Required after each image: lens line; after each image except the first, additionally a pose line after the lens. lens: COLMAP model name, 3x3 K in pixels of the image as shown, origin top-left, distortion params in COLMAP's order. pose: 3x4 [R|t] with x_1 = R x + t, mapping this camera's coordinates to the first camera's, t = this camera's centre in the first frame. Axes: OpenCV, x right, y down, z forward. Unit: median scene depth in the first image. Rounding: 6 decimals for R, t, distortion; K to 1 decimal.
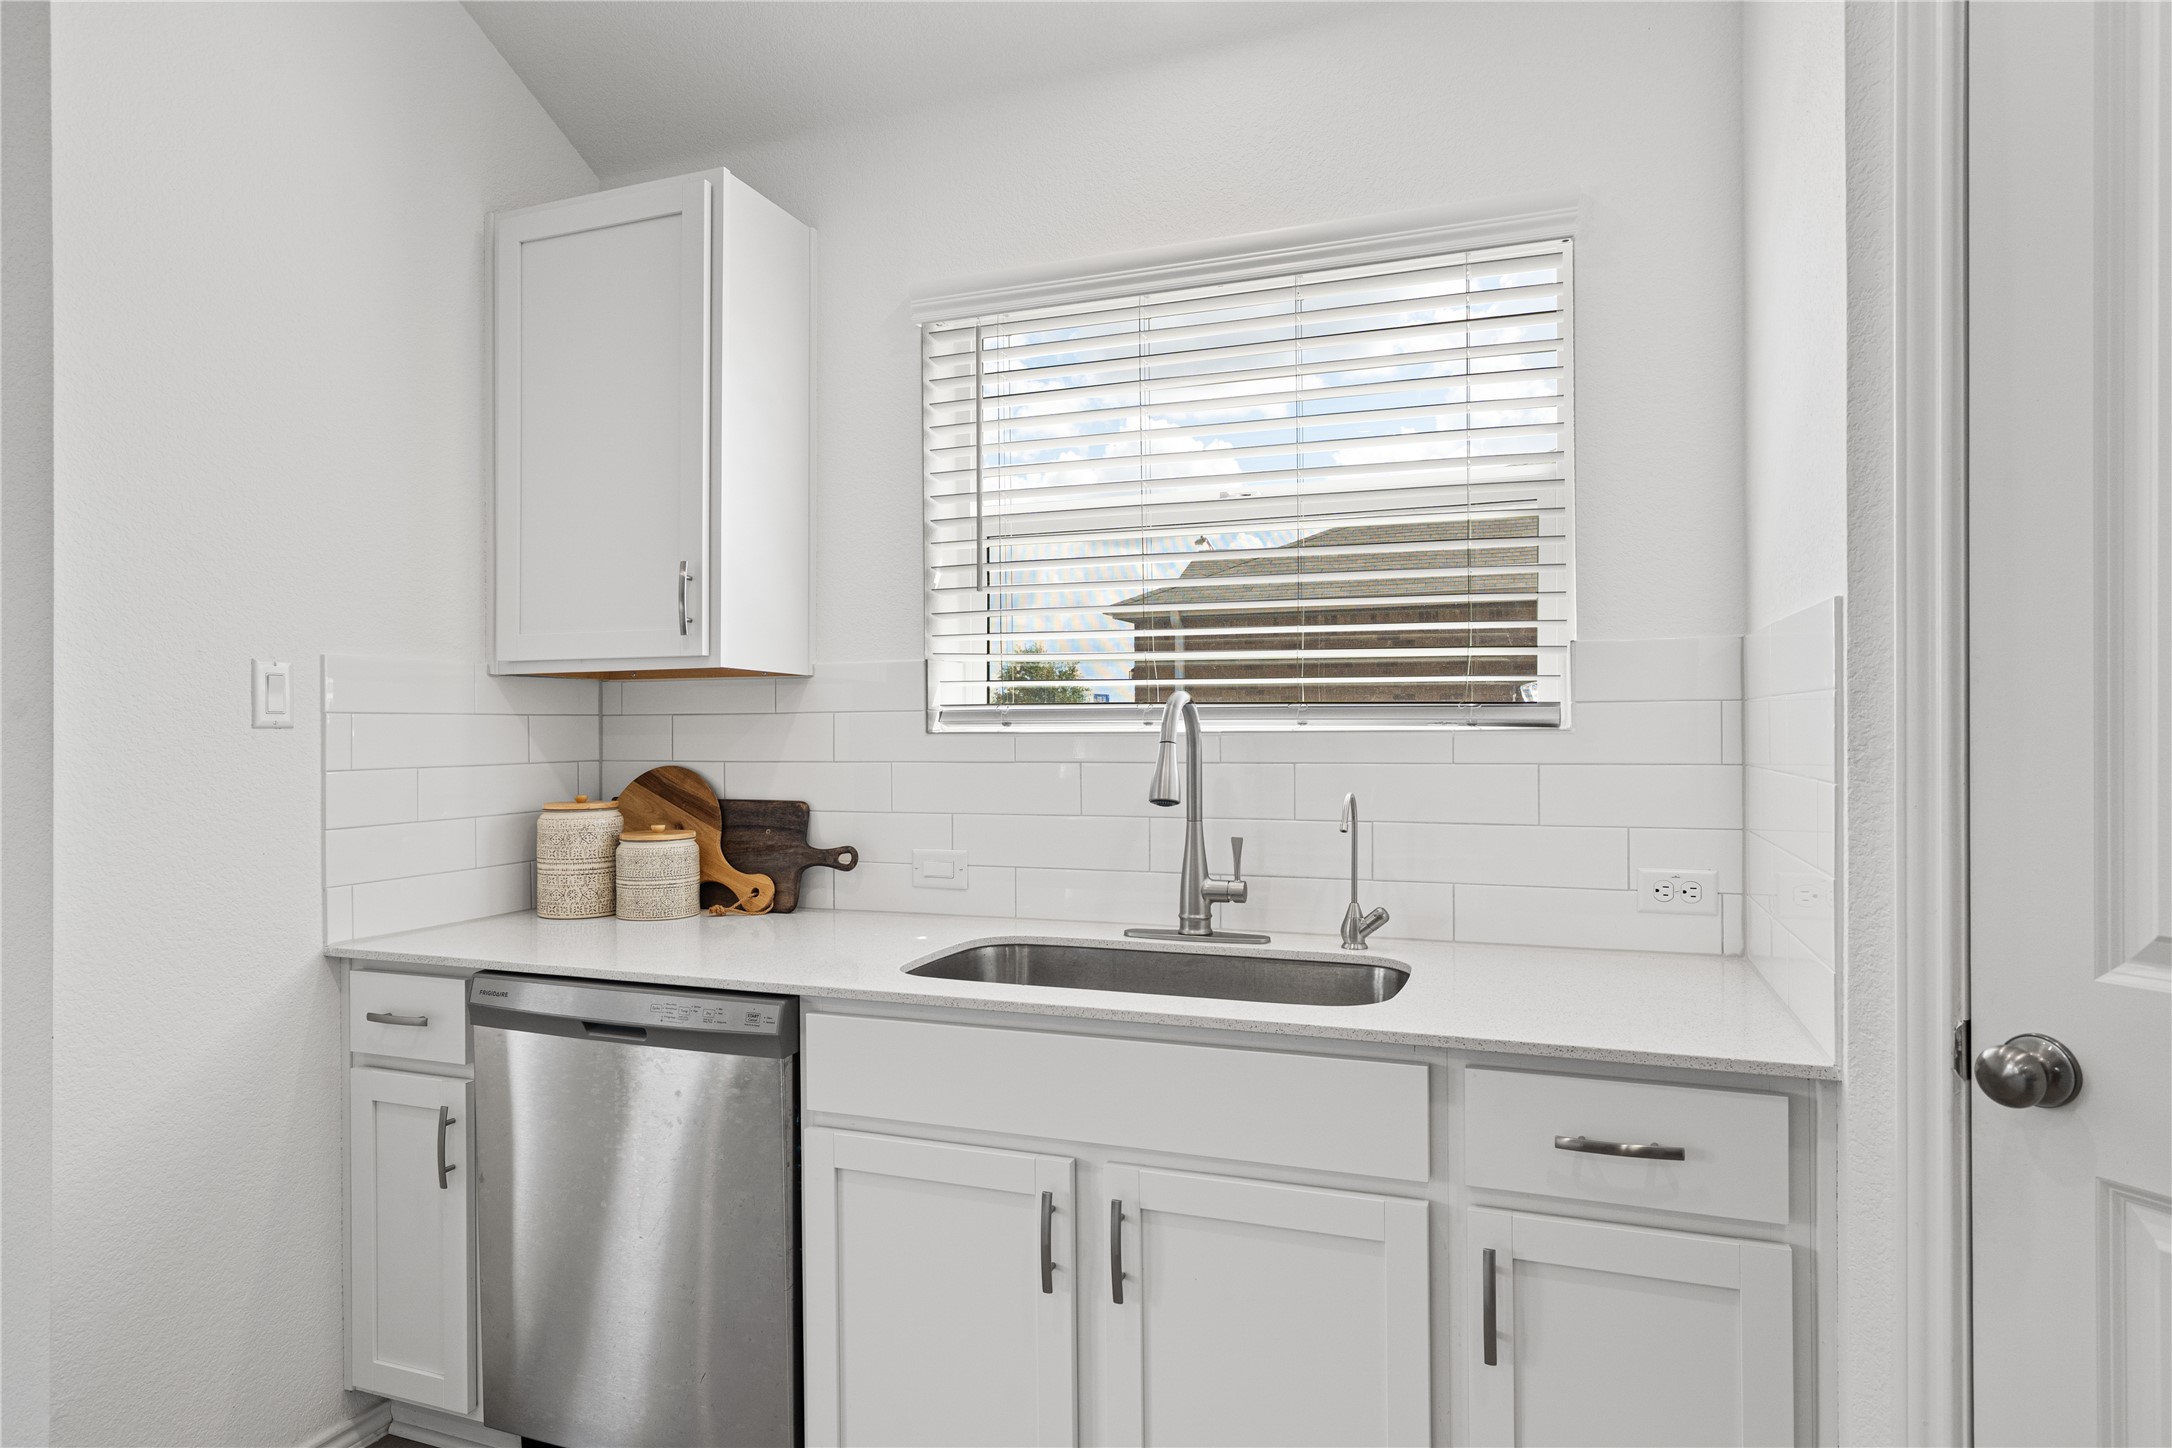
lens RADIAL K [[1243.0, 0, 1091.5], [0, 1243.0, 729.2], [0, 0, 1]] dist [0.017934, -0.000076]
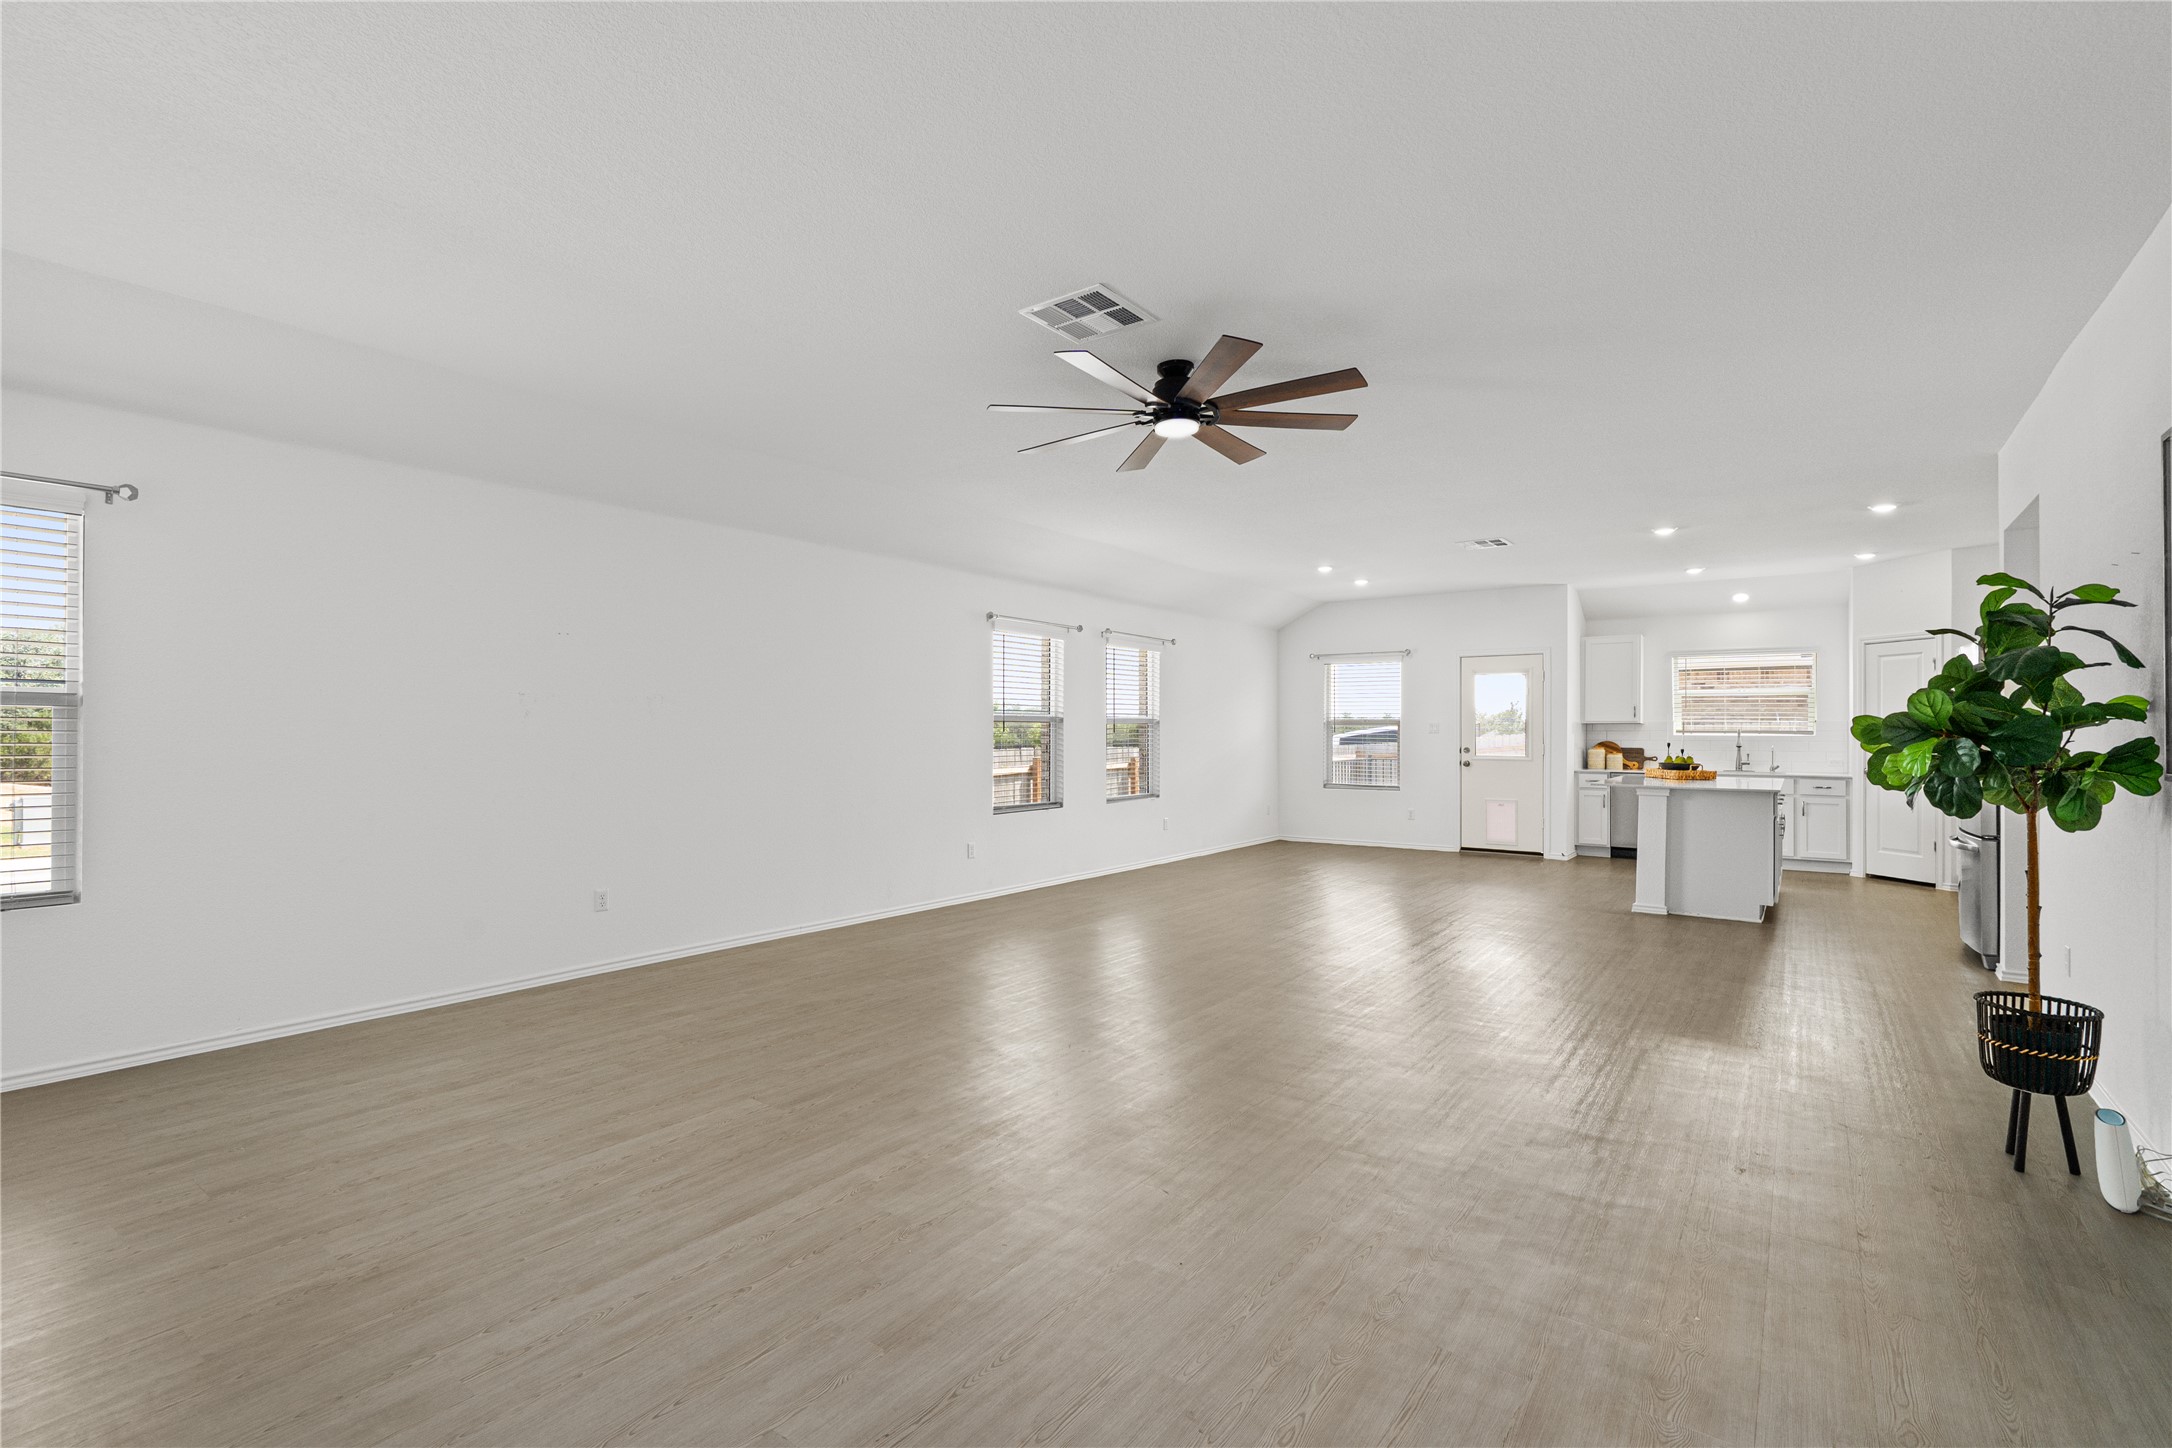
lens RADIAL K [[989.5, 0, 1074.7], [0, 989.5, 726.1], [0, 0, 1]] dist [0.001433, 0.000023]
pose [[0.964616, 0.008639, -0.263519, -1.576291], [-0.009742, 0.999948, -0.002881, 0.001519], [0.263481, 0.005347, 0.964650, -3.978835]]
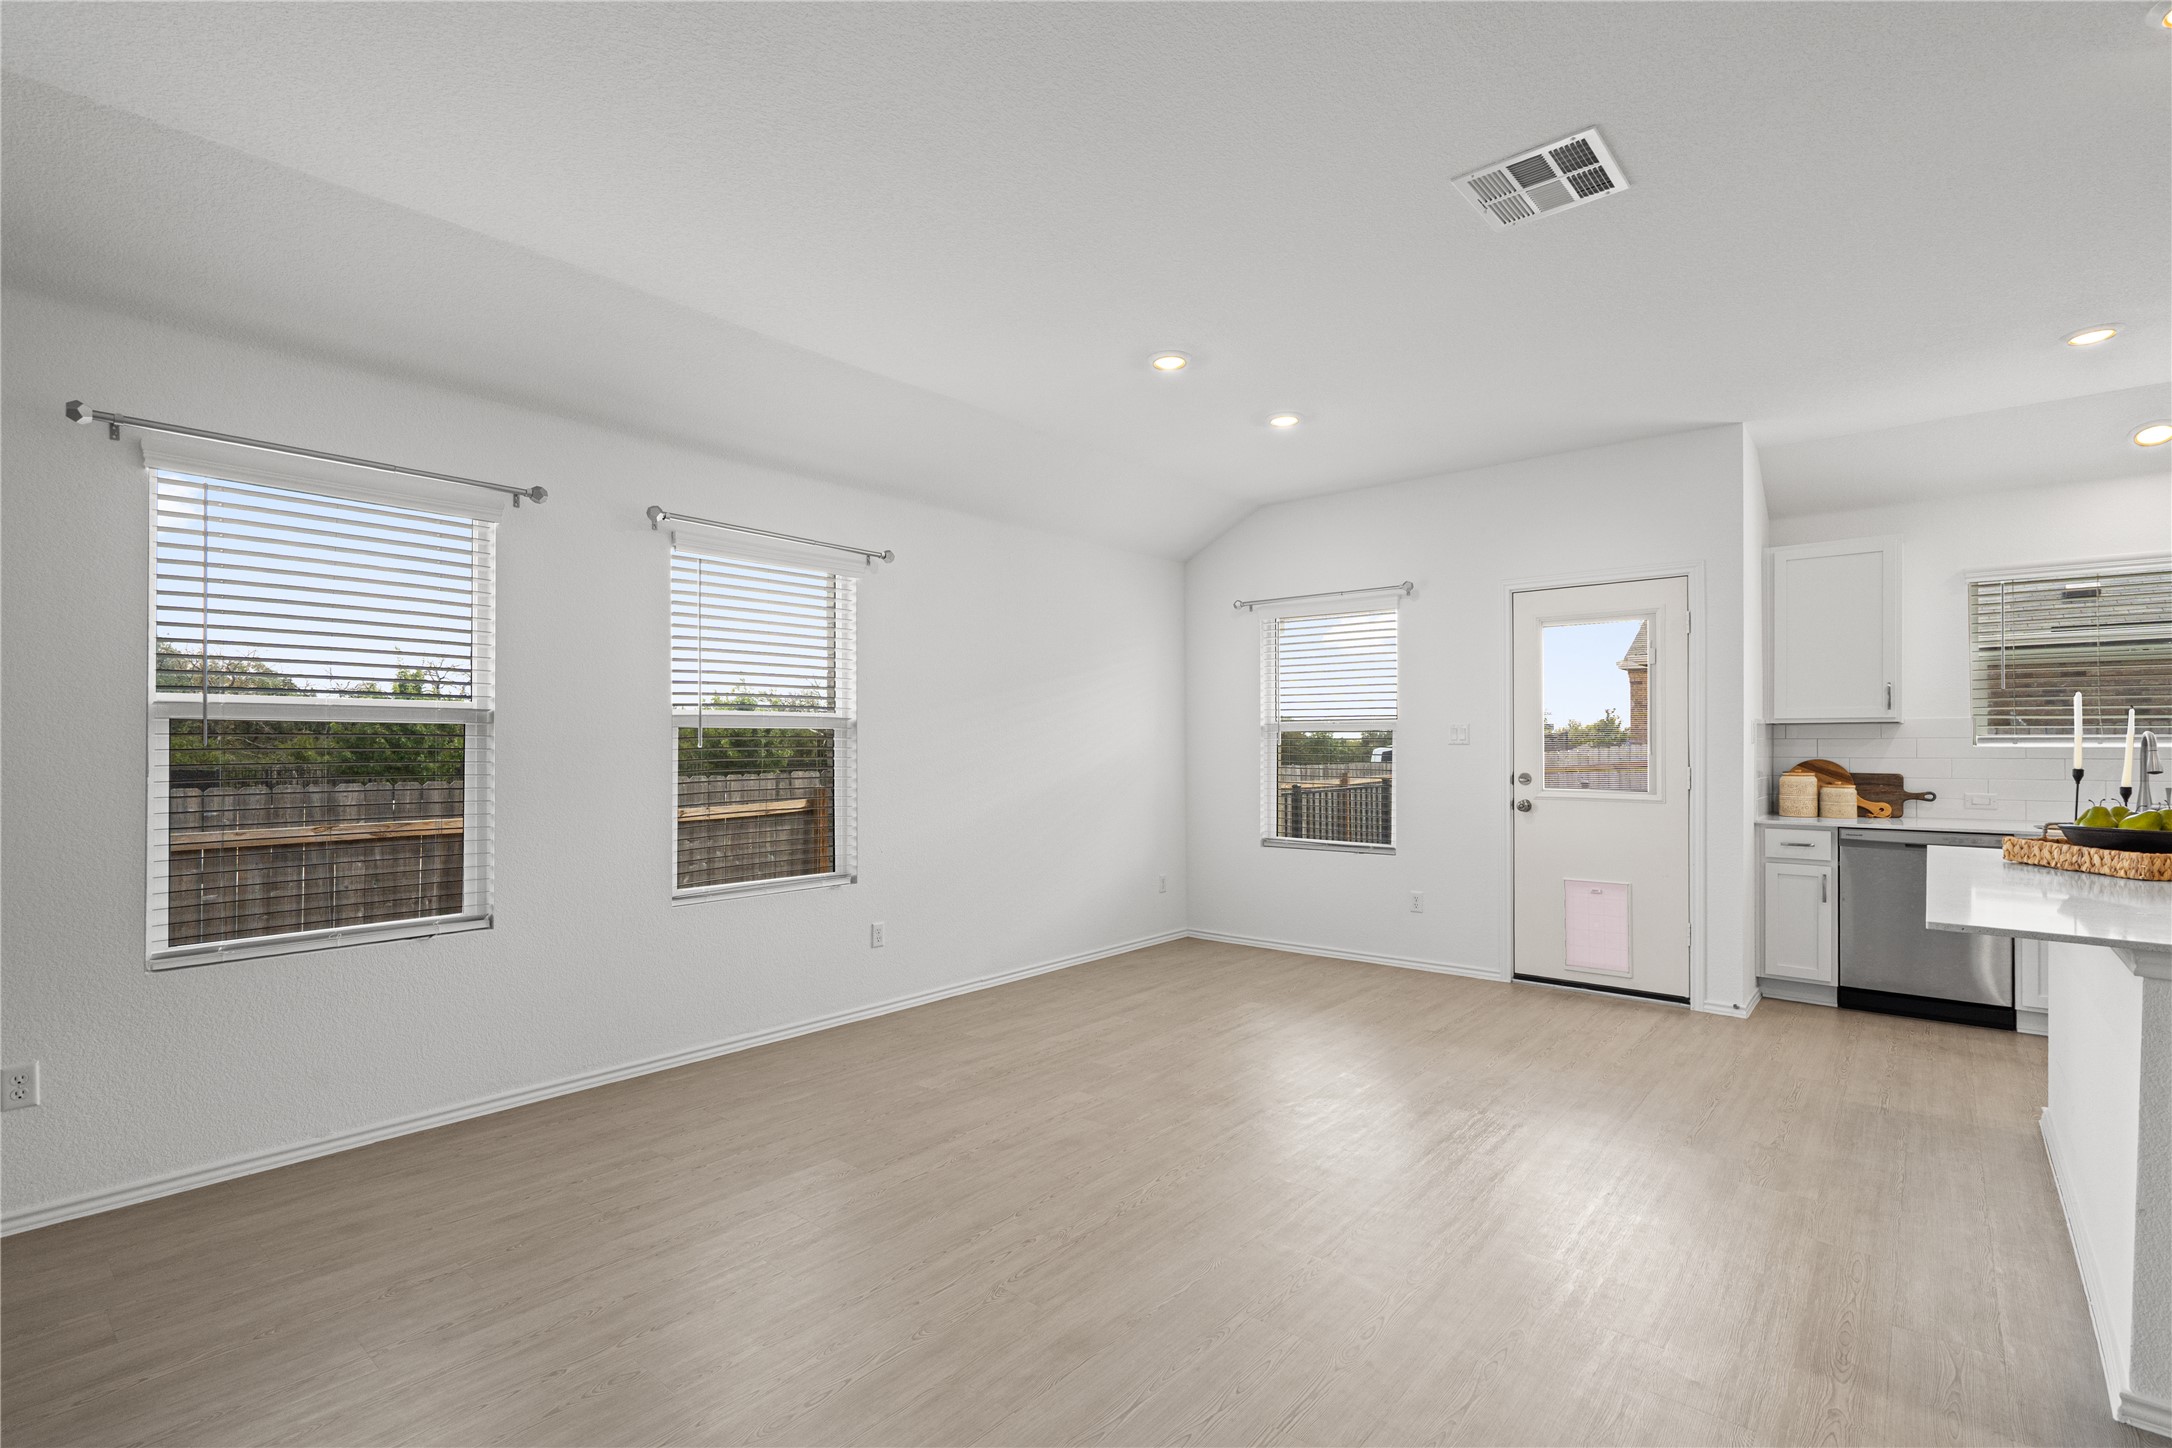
lens RADIAL K [[989.5, 0, 1084.4], [0, 989.5, 739.6], [0, 0, 1]] dist [0.001433, 0.000023]
pose [[0.943377, 0.003782, -0.331702, -1.232230], [-0.005193, 0.999981, -0.003370, 0.004861], [0.331683, 0.004902, 0.943378, -1.564518]]
